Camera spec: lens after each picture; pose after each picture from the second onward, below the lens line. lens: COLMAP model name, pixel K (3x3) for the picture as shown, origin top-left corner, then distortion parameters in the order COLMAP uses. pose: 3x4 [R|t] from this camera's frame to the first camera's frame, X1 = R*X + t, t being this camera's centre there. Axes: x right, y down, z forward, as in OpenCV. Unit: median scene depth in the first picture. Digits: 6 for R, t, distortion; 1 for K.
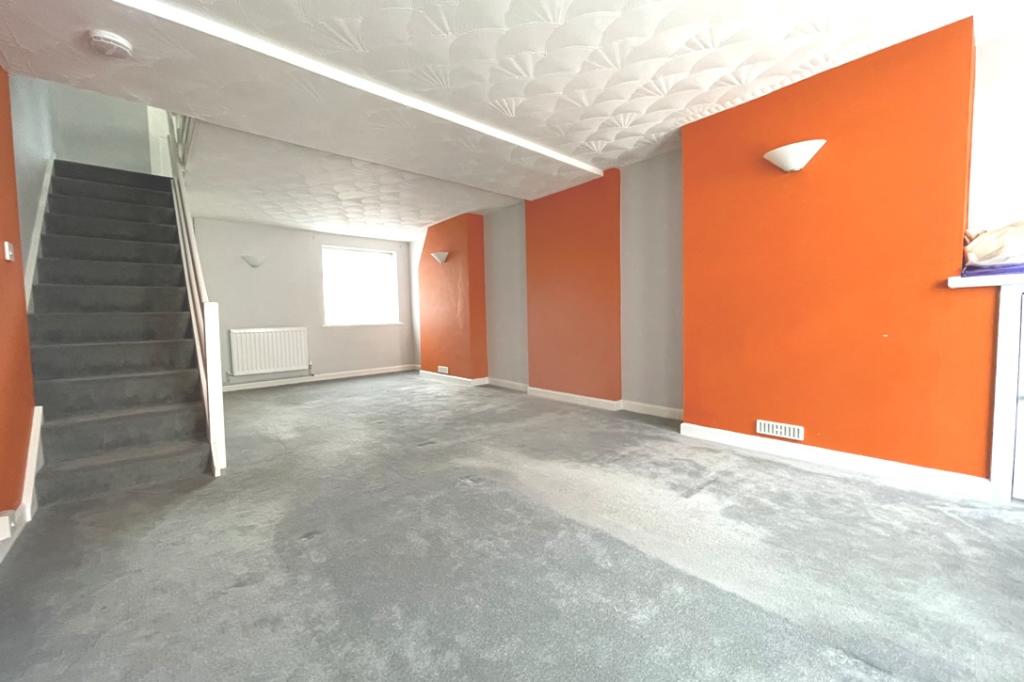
lens RADIAL K [[412.7, 0, 513.9], [0, 412.7, 343.1], [0, 0, 1]] dist [0.000527, -0.000013]
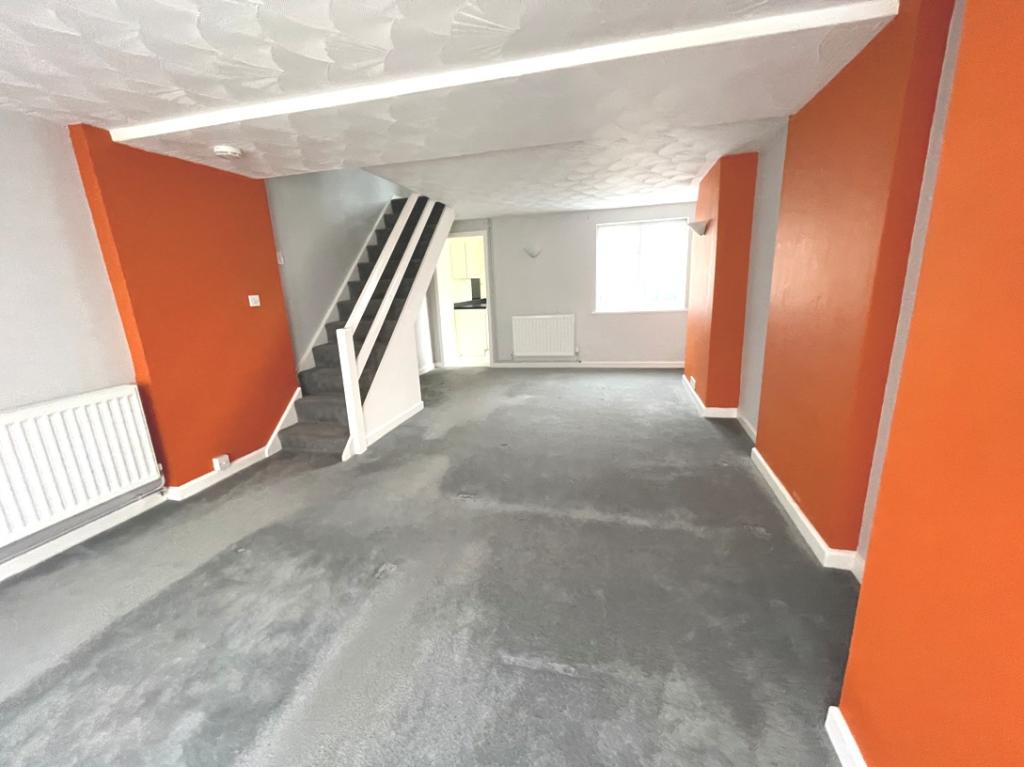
lens RADIAL K [[413.8, 0, 512.0], [0, 413.8, 383.5], [0, 0, 1]] dist [-0.000413, -0.000111]
pose [[0.564001, 0.195022, -0.802415, 0.553022], [-0.021355, 0.974832, 0.221917, -0.206020], [0.825498, -0.108026, 0.553971, 0.637948]]
